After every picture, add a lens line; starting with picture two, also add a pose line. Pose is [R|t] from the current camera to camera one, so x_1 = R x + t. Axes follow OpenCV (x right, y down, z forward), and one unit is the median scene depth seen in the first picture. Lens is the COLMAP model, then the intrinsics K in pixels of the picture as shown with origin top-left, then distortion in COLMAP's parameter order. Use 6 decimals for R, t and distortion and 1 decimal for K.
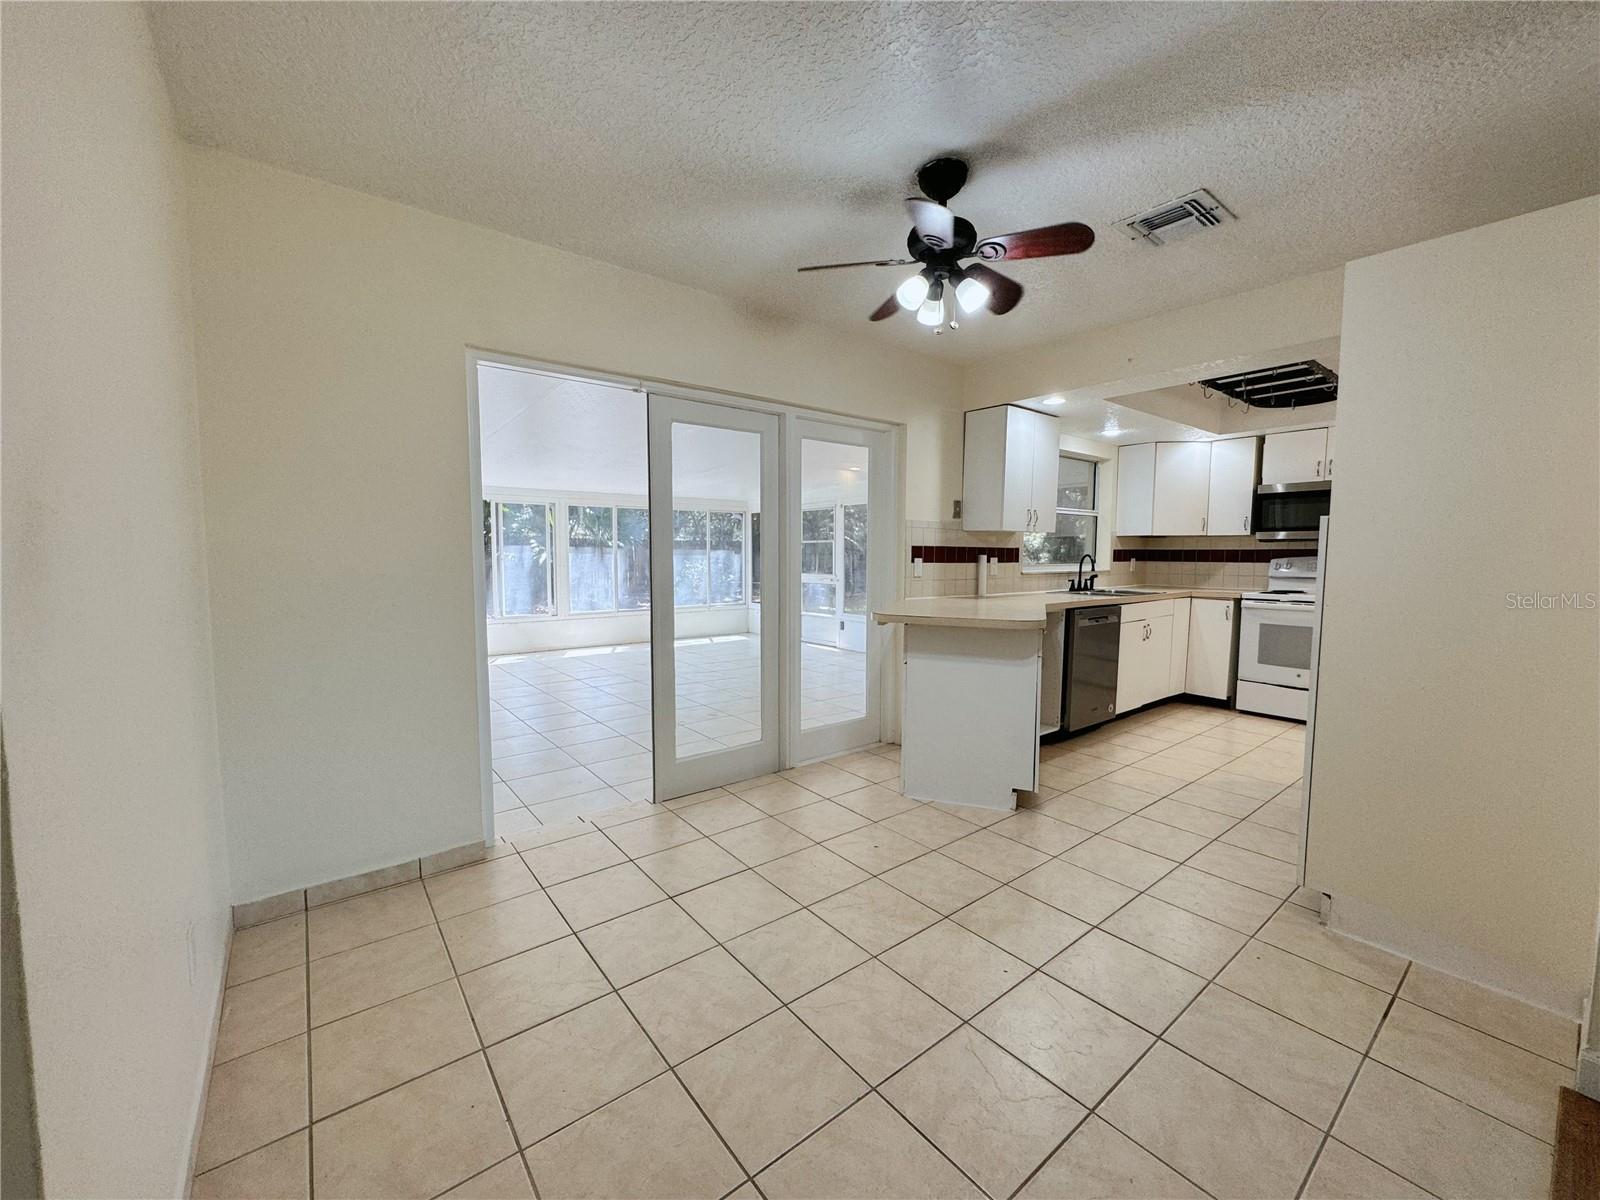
lens RADIAL K [[637.9, 0, 800.9], [0, 637.9, 601.3], [0, 0, 1]] dist [-0.001538, -0.000074]
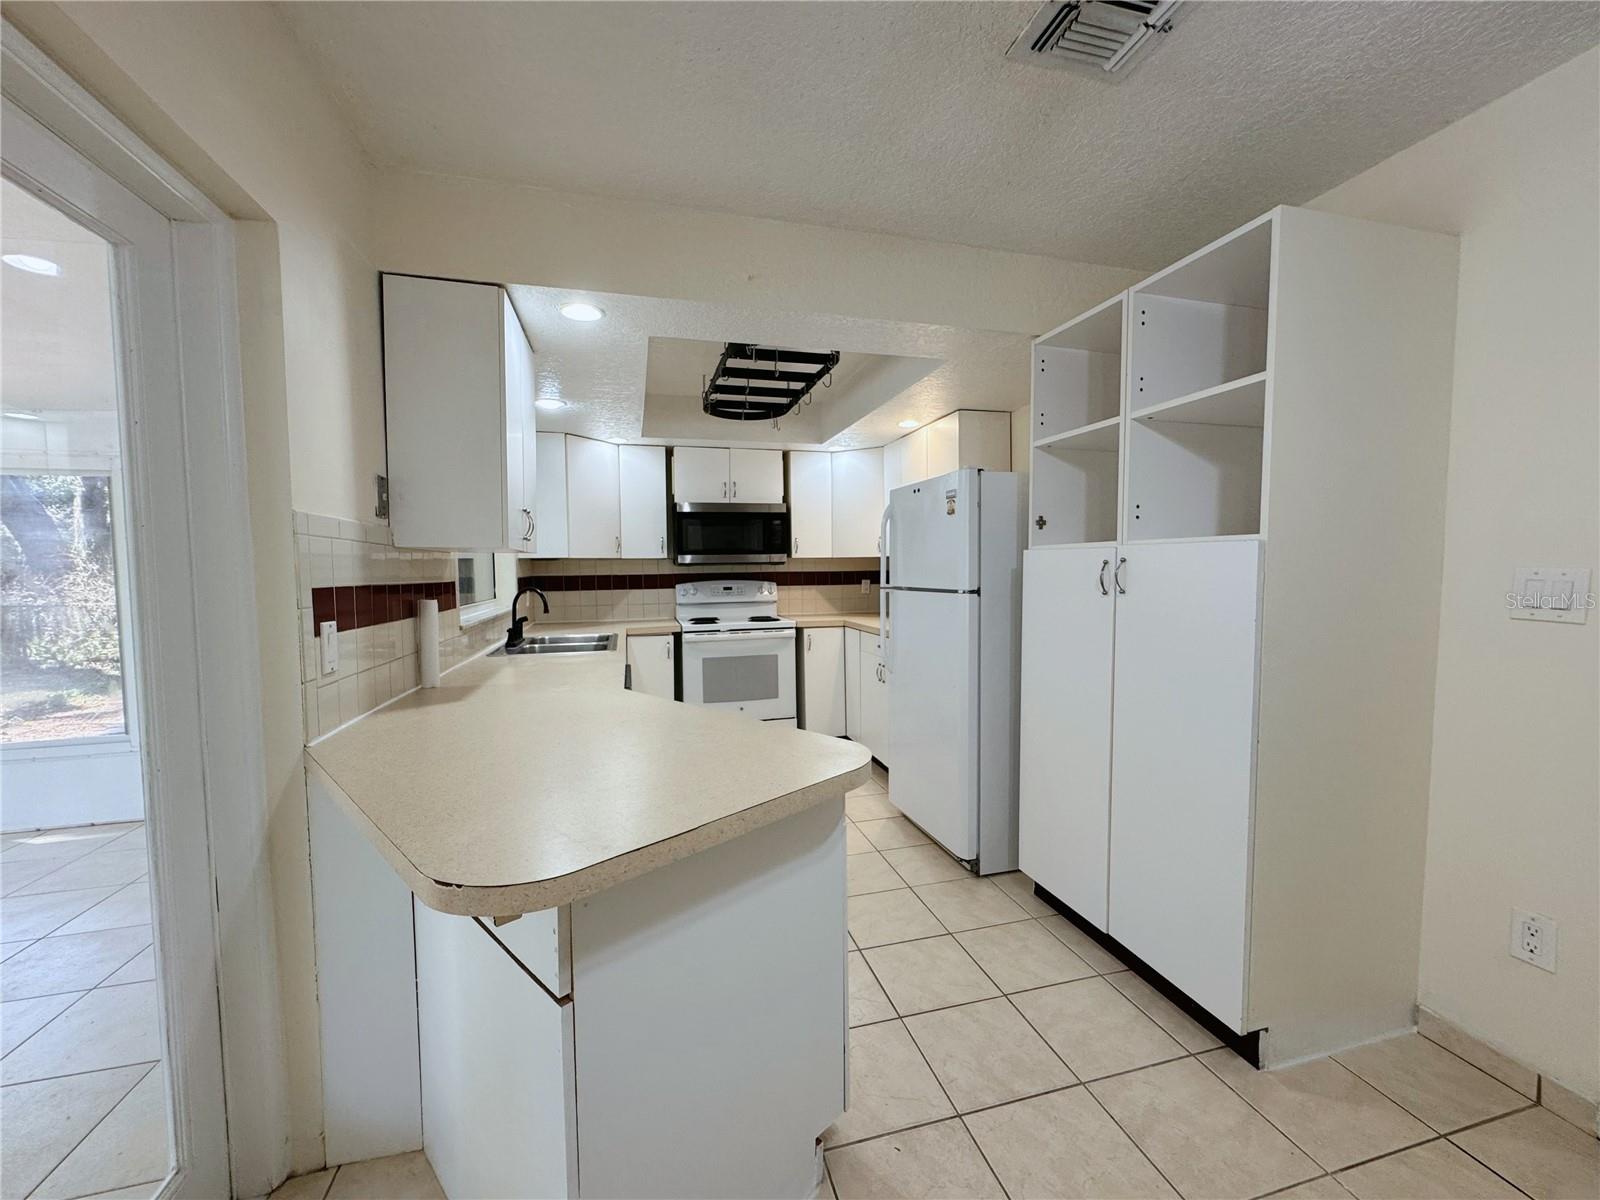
lens RADIAL K [[637.9, 0, 800.9], [0, 637.9, 601.3], [0, 0, 1]] dist [-0.001538, -0.000074]
pose [[0.395358, -0.057807, 0.916706, -0.032260], [0.086318, 0.995939, 0.025576, -0.052890], [-0.914462, 0.069017, 0.398743, 0.497155]]
